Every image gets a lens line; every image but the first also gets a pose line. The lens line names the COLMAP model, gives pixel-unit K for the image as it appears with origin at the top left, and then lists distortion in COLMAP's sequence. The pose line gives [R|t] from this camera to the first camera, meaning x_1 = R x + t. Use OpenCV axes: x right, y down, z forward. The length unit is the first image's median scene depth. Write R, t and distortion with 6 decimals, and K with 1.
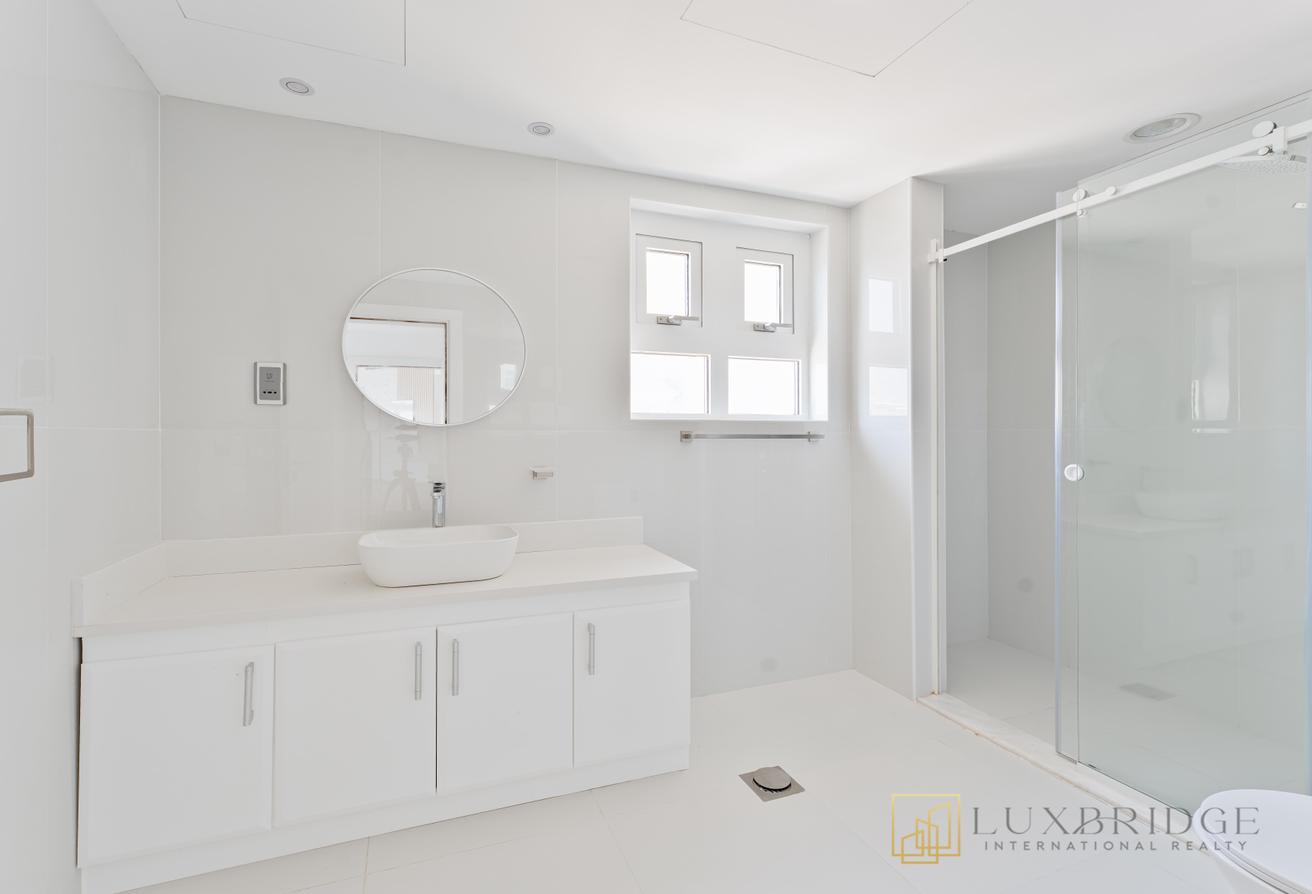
lens RADIAL K [[634.3, 0, 650.8], [0, 634.3, 430.1], [0, 0, 1]] dist [0.018854, -0.000422]
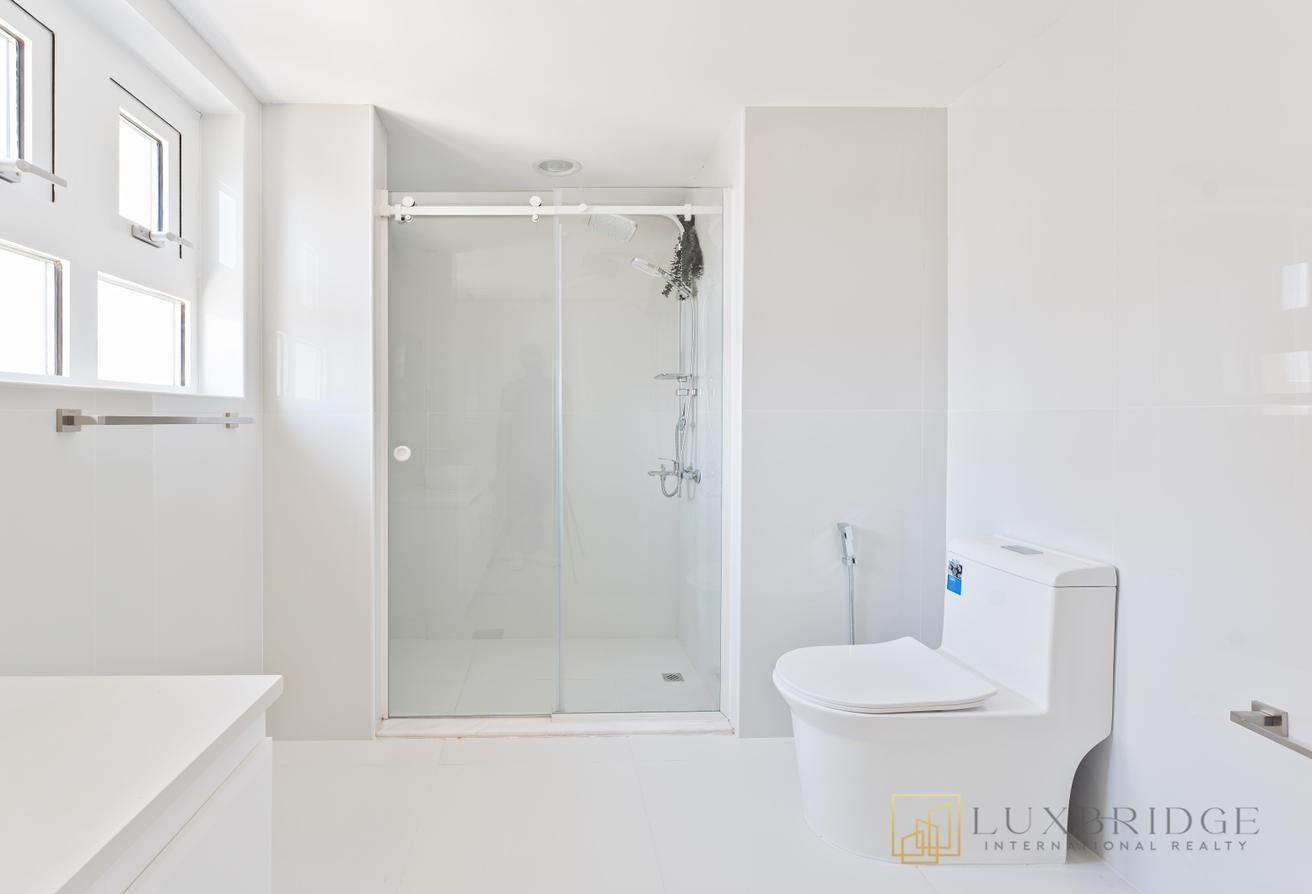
lens RADIAL K [[628.3, 0, 561.9], [0, 628.3, 414.8], [0, 0, 1]] dist [0.003360, 0.000205]
pose [[0.330915, 0.005166, 0.943646, -0.274931], [-0.005182, 0.999980, -0.003657, 0.005447], [-0.943646, -0.003680, 0.330935, 0.491557]]
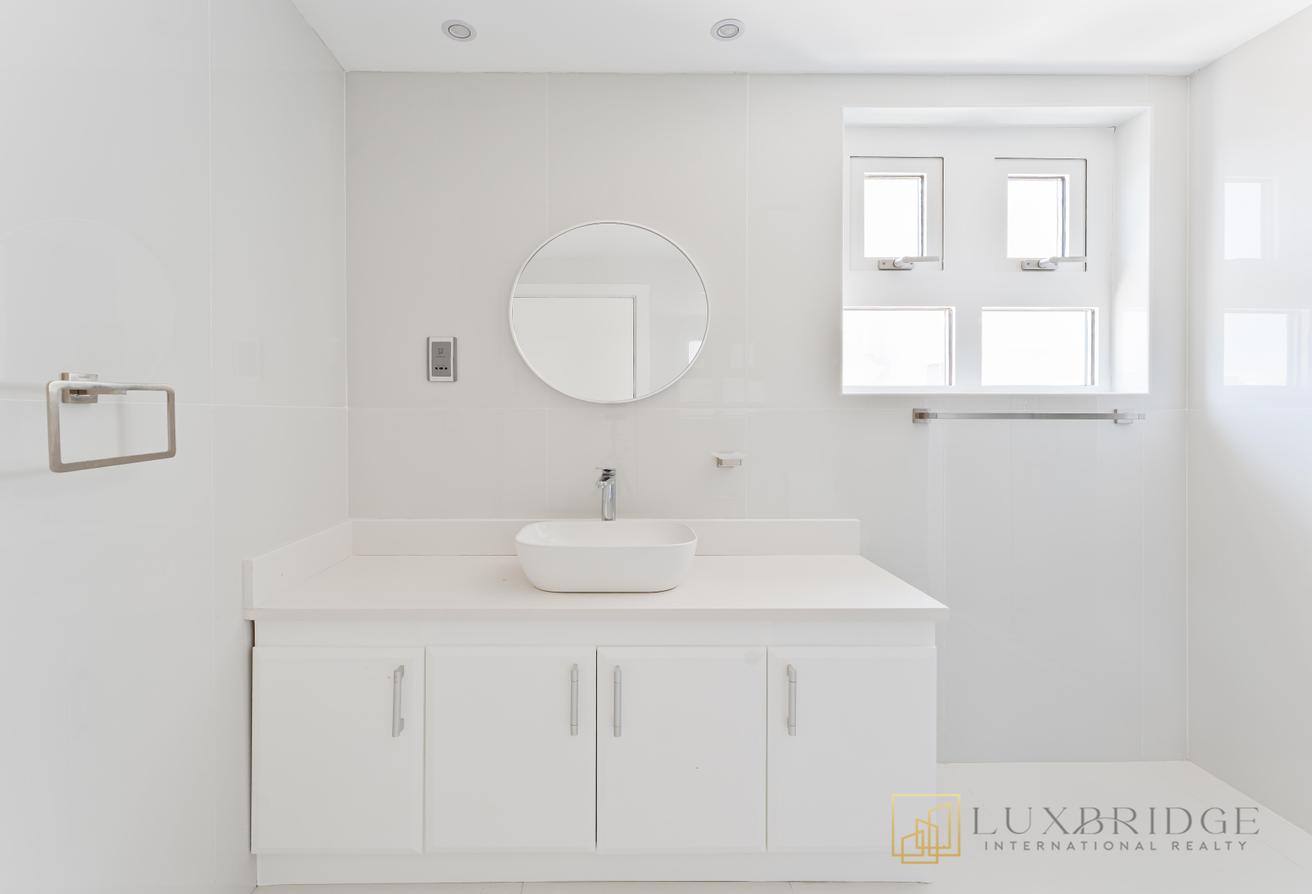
lens RADIAL K [[602.2, 0, 615.0], [0, 602.2, 421.4], [0, 0, 1]] dist [0.000009, -0.000163]
pose [[0.933287, 0.004711, -0.359100, -0.026680], [0.001943, 0.999833, 0.018168, 0.003044], [0.359126, -0.017653, 0.933122, 0.205999]]
